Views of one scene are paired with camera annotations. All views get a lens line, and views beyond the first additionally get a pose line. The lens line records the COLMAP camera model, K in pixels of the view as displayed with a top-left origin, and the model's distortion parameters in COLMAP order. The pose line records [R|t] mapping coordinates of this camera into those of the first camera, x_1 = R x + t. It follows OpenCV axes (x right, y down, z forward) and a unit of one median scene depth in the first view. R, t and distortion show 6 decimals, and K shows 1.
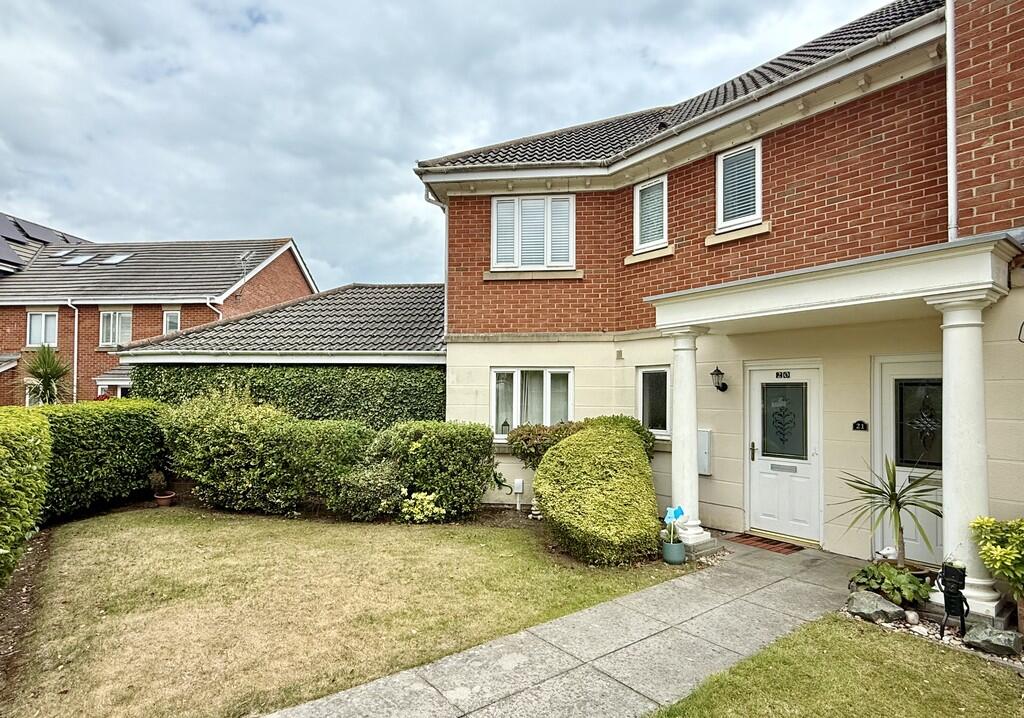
lens RADIAL K [[551.5, 0, 511.8], [0, 551.5, 384.2], [0, 0, 1]] dist [-0.001479, 0.028304]
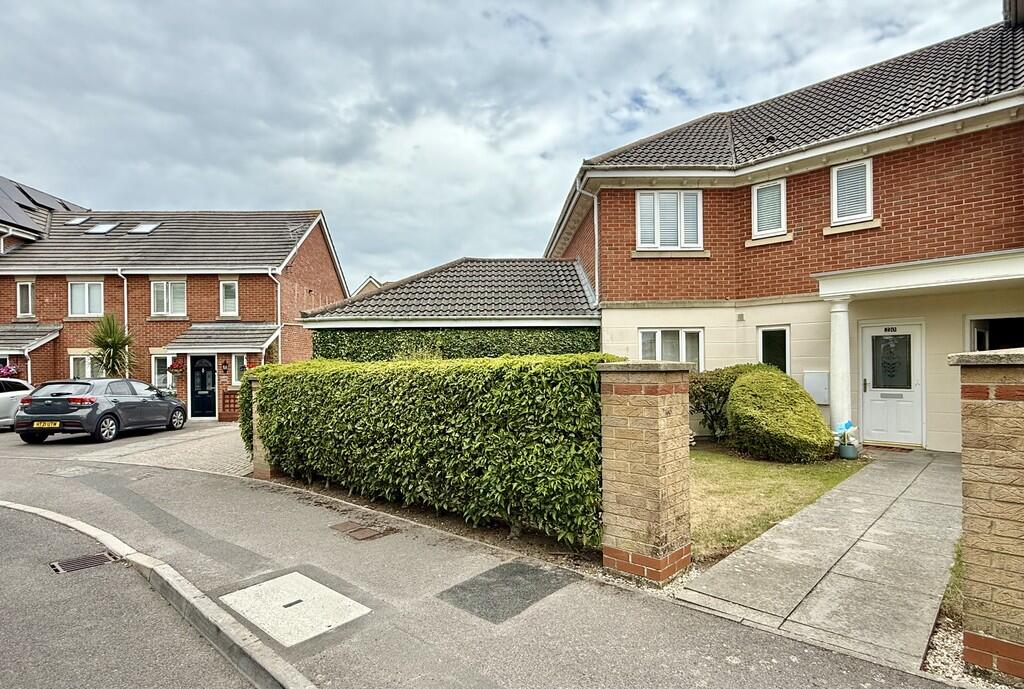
lens RADIAL K [[549.4, 0, 511.4], [0, 549.4, 367.0], [0, 0, 1]] dist [-0.001123, 0.017023]
pose [[0.988801, -0.019282, 0.147987, -0.514303], [0.015766, 0.999566, 0.024895, 0.021617], [-0.148402, -0.022283, 0.988676, -0.187438]]
